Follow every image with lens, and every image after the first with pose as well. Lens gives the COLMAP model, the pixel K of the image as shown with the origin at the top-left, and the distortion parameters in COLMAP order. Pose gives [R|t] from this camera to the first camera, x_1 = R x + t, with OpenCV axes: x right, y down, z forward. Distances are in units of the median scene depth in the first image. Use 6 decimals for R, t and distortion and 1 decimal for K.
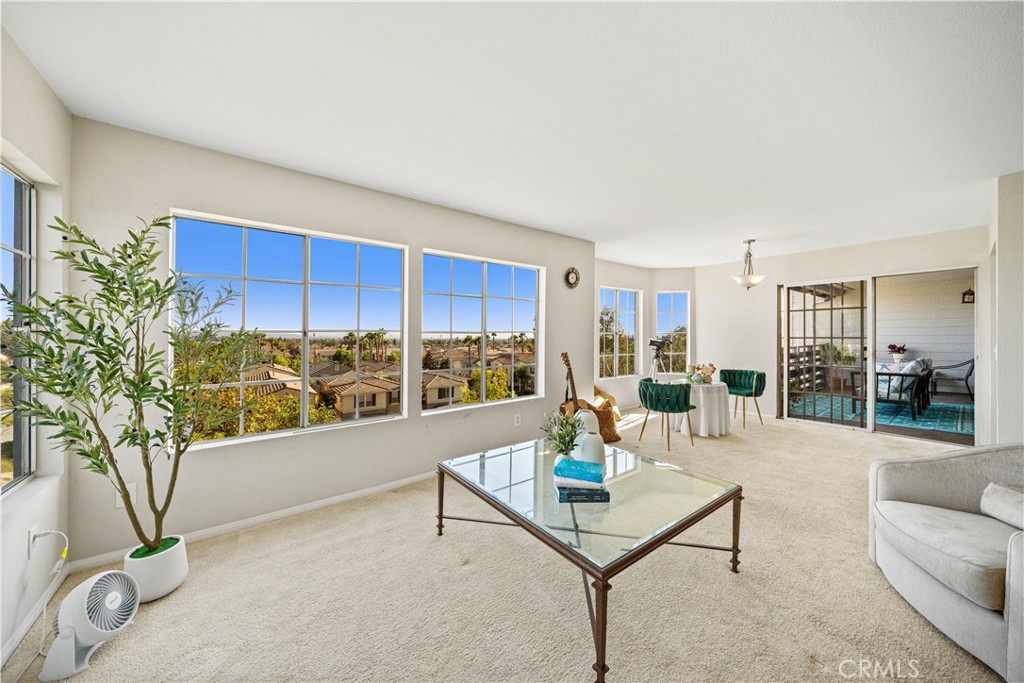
lens RADIAL K [[349.7, 0, 506.5], [0, 349.7, 331.2], [0, 0, 1]] dist [-0.001334, -0.000415]
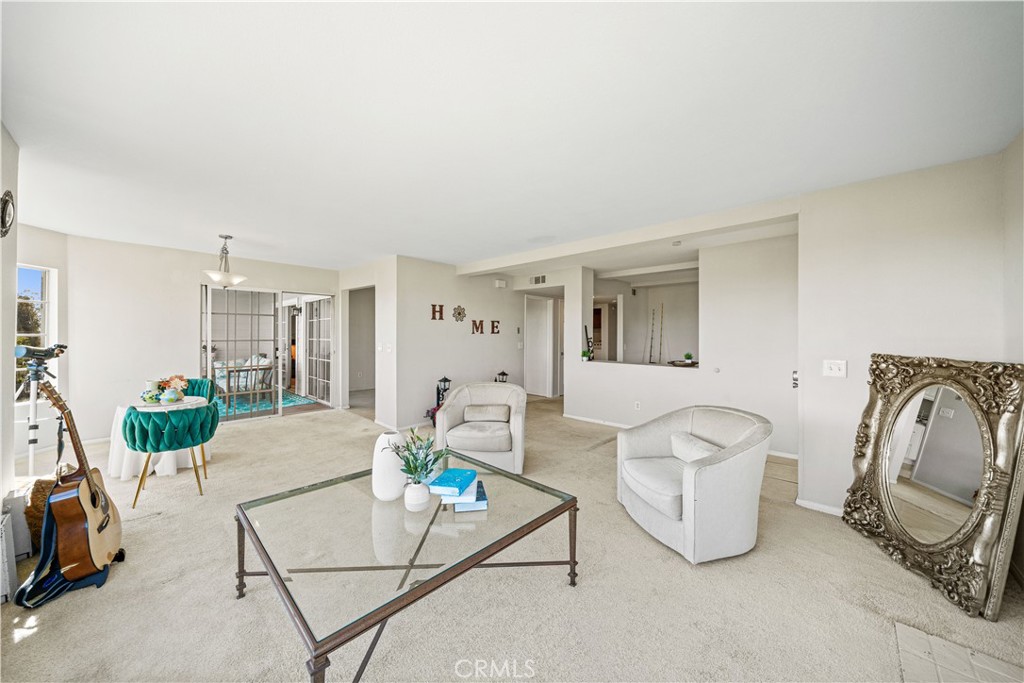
lens RADIAL K [[349.7, 0, 505.3], [0, 349.7, 336.8], [0, 0, 1]] dist [-0.001334, -0.000415]
pose [[-0.141111, 0.000640, 0.989994, -0.358520], [-0.015531, 0.999875, -0.002860, -0.003867], [-0.989872, -0.015779, -0.141084, 0.457696]]
